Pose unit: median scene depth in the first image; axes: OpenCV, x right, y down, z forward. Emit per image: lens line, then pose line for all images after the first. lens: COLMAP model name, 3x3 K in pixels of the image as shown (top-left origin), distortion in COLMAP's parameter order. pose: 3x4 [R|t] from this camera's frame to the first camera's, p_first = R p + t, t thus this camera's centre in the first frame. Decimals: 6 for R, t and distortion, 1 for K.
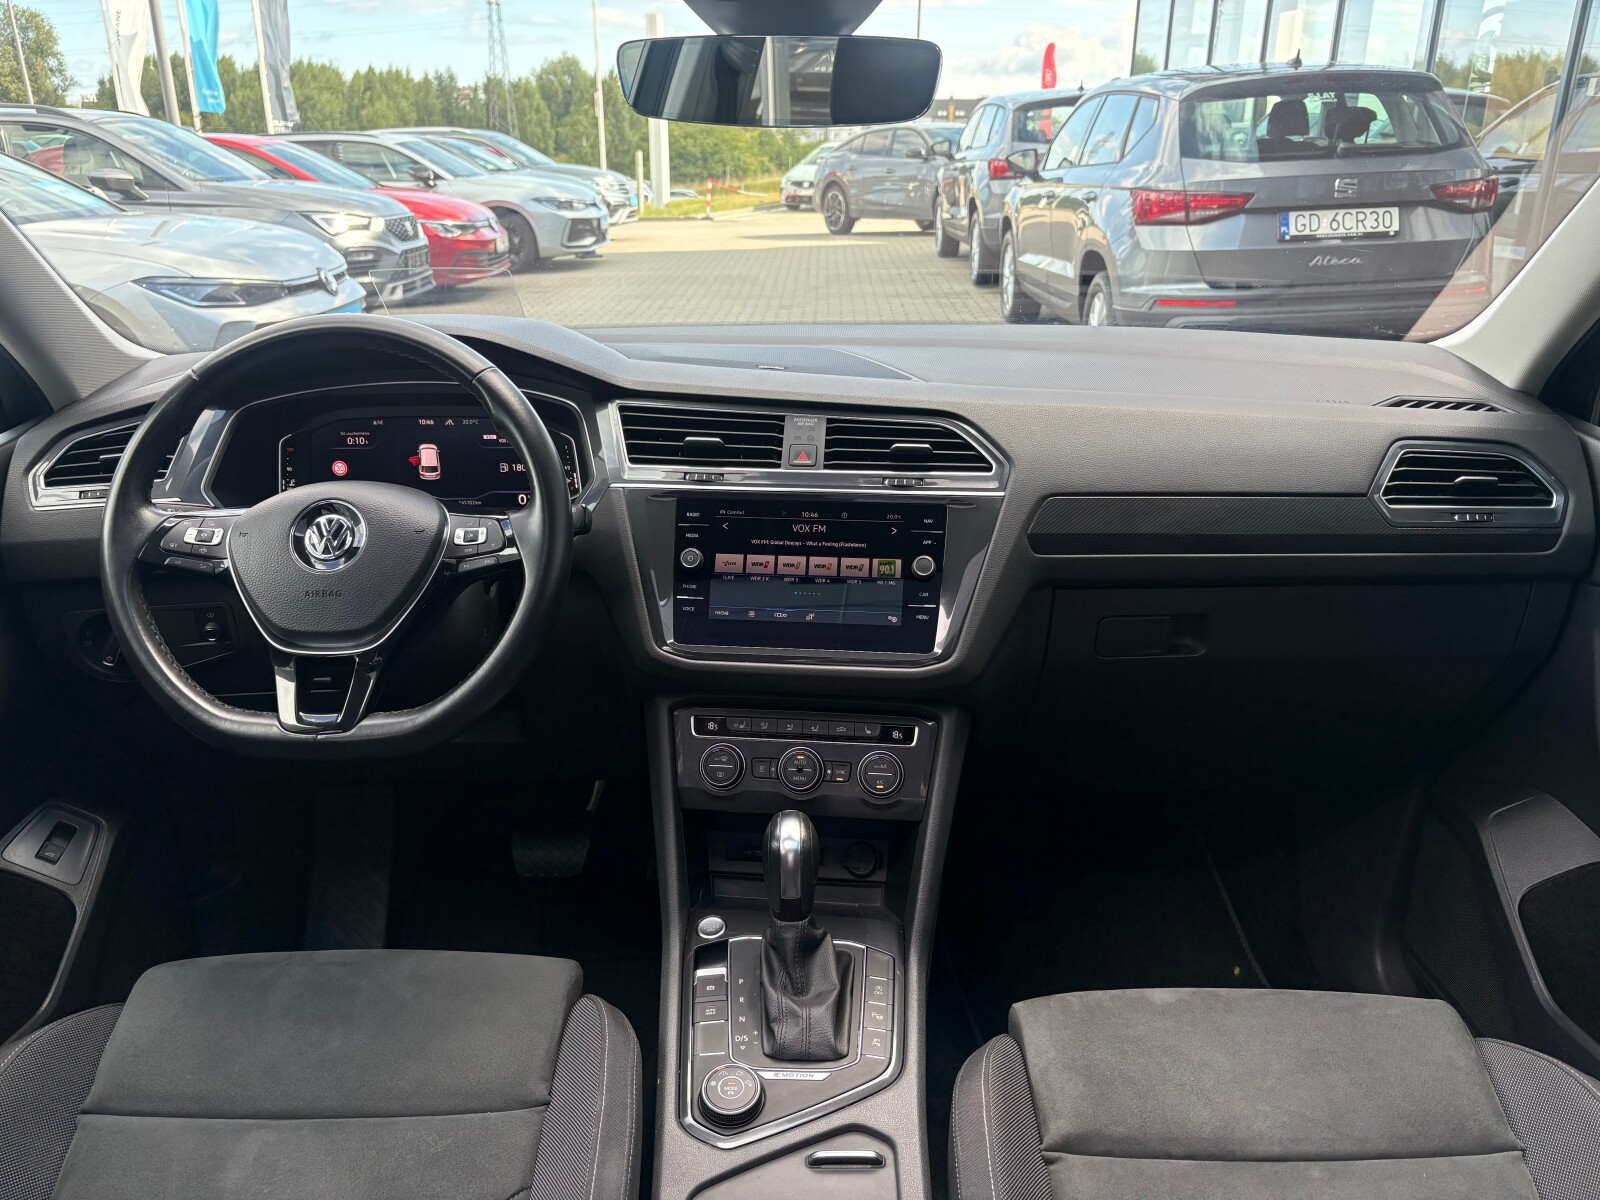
lens RADIAL K [[1234.4, 0, 789.7], [0, 1234.4, 588.4], [0, 0, 1]] dist [0.035301, -0.037094]
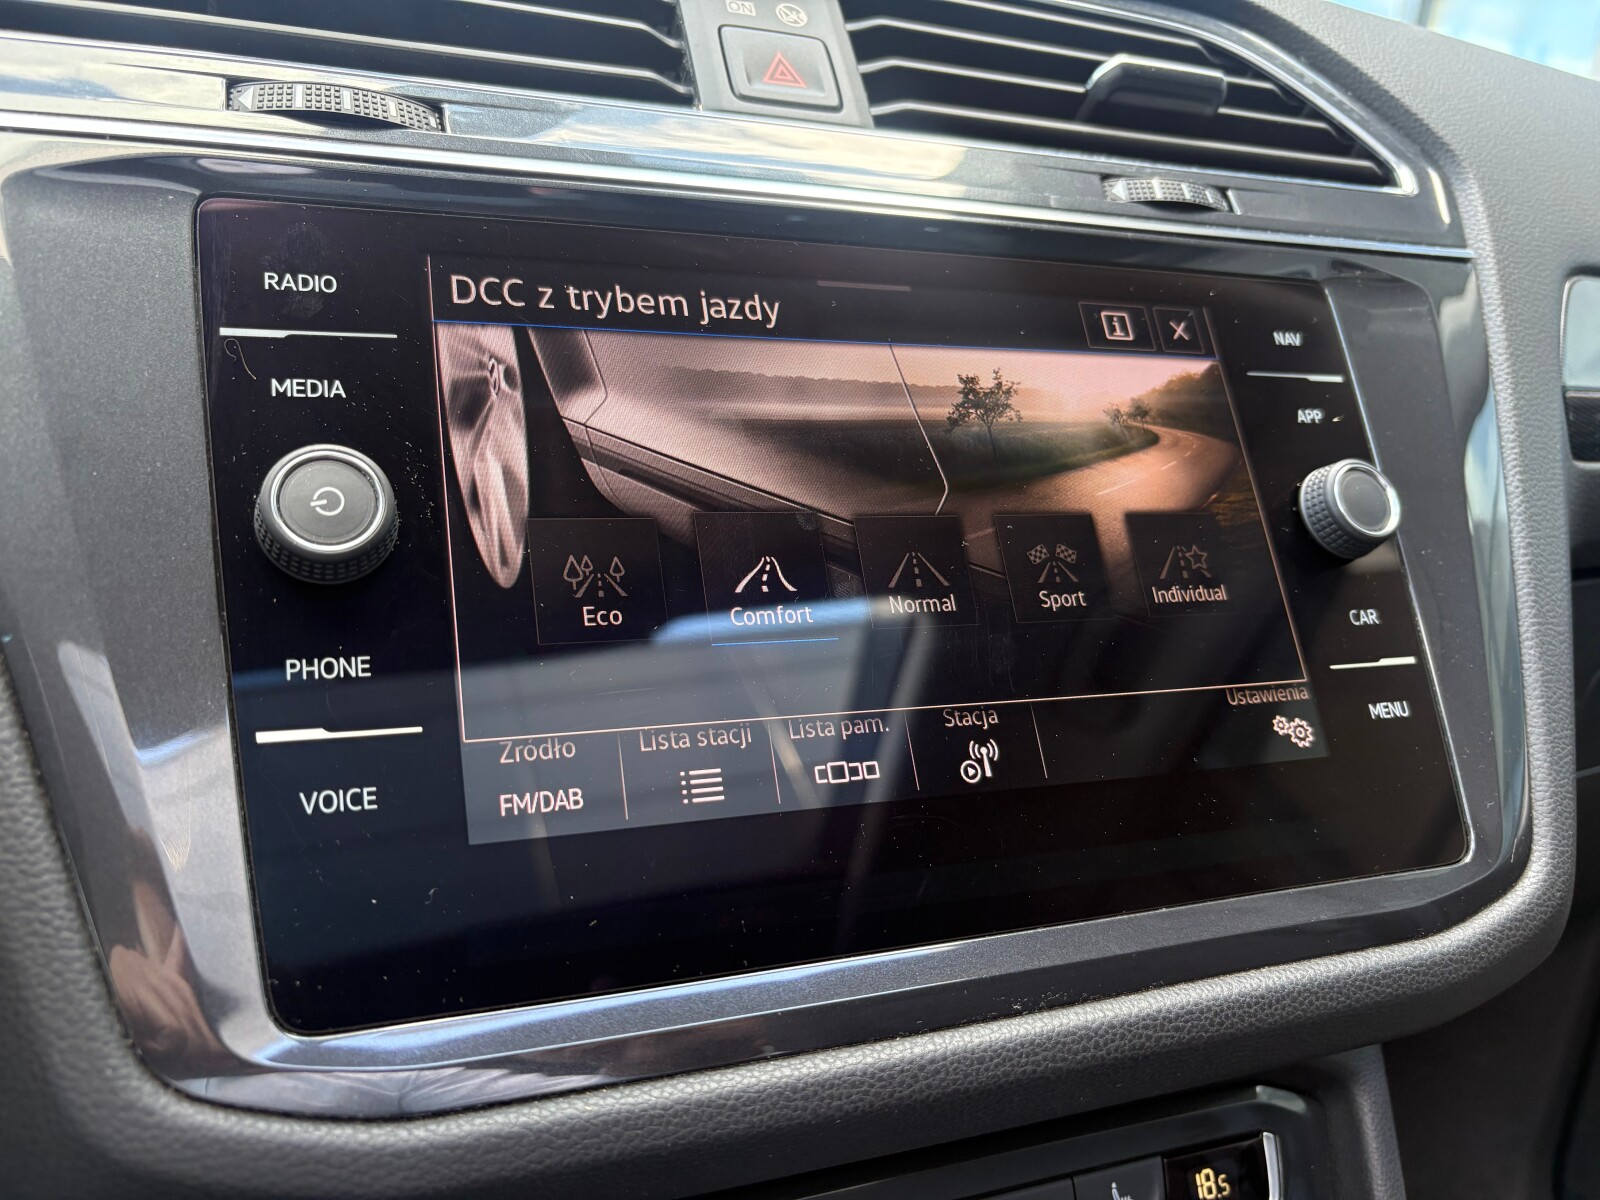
lens RADIAL K [[1234.4, 0, 797.8], [0, 1234.4, 590.7], [0, 0, 1]] dist [0.035301, -0.037094]
pose [[0.885371, -0.056021, 0.461498, -0.099951], [0.087132, 0.995117, -0.046364, 0.001350], [-0.456647, 0.081261, 0.885929, 0.797509]]
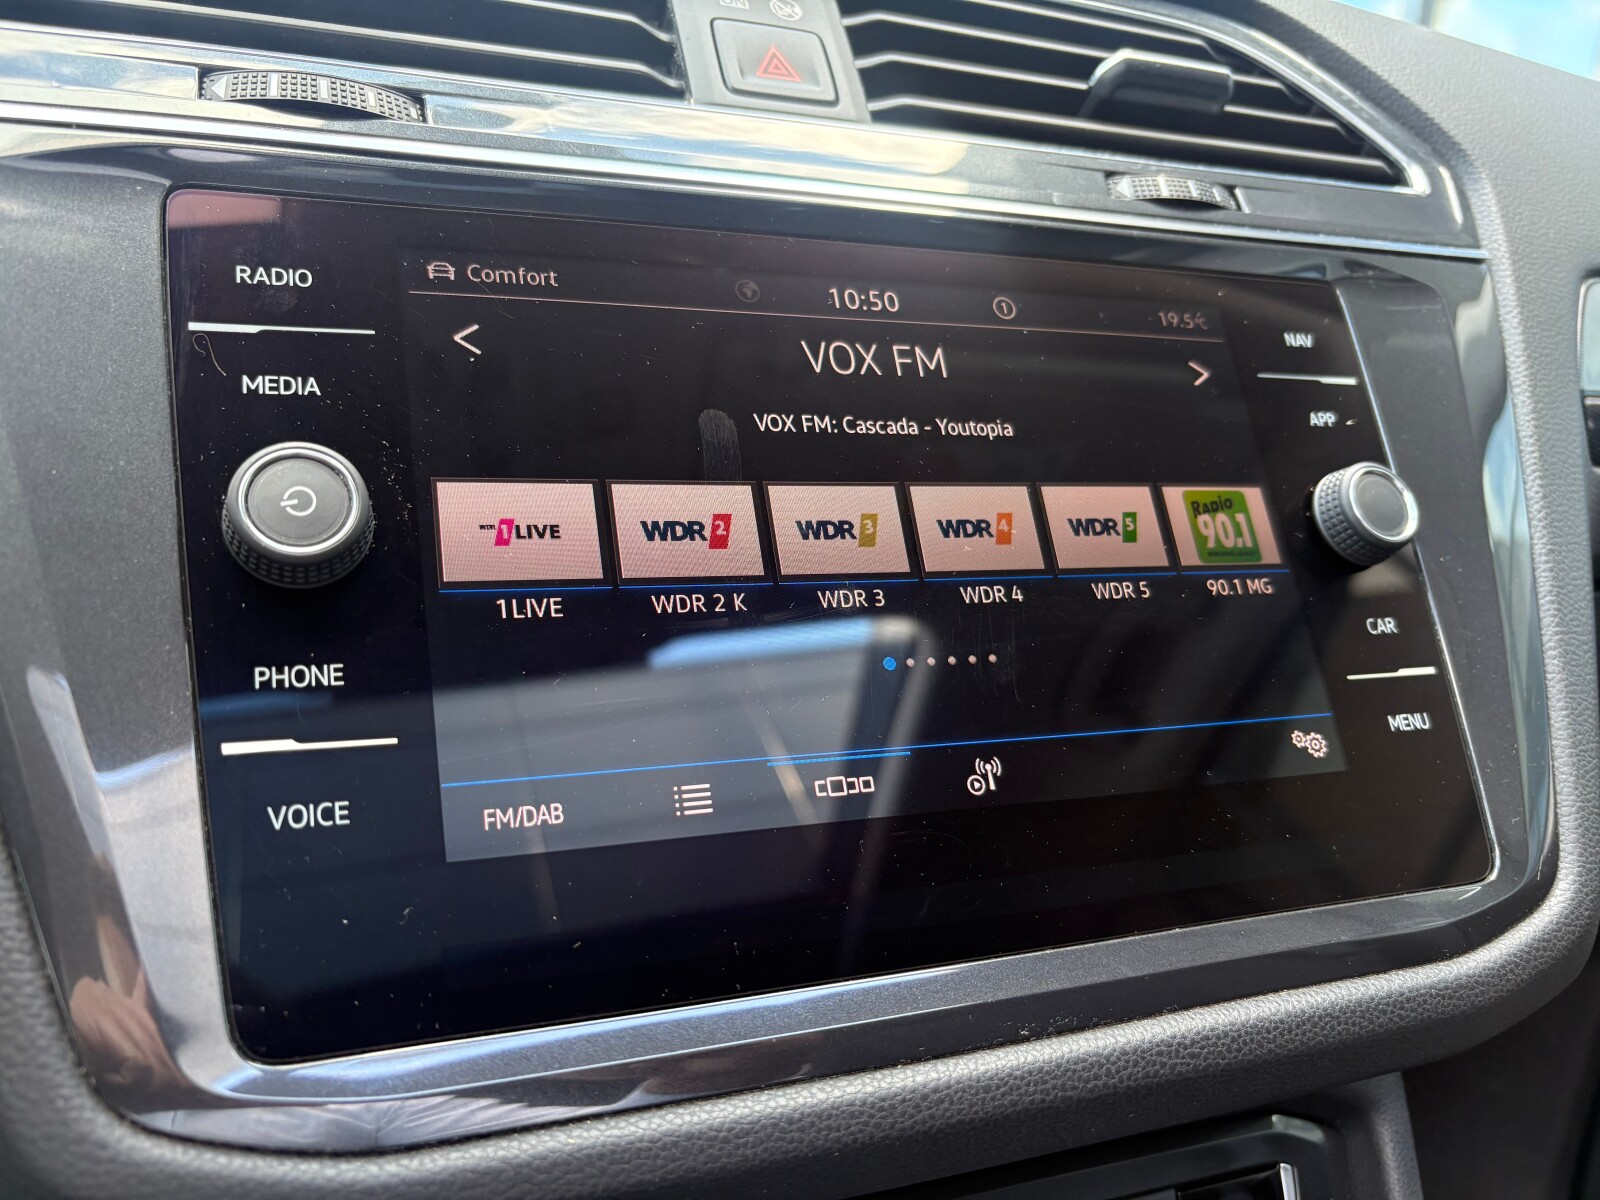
lens RADIAL K [[1234.4, 0, 795.8], [0, 1234.4, 597.6], [0, 0, 1]] dist [0.035301, -0.037094]
pose [[0.886600, -0.051974, 0.459607, -0.095503], [0.089997, 0.994060, -0.061195, 0.003956], [-0.453697, 0.095618, 0.886011, 0.804461]]
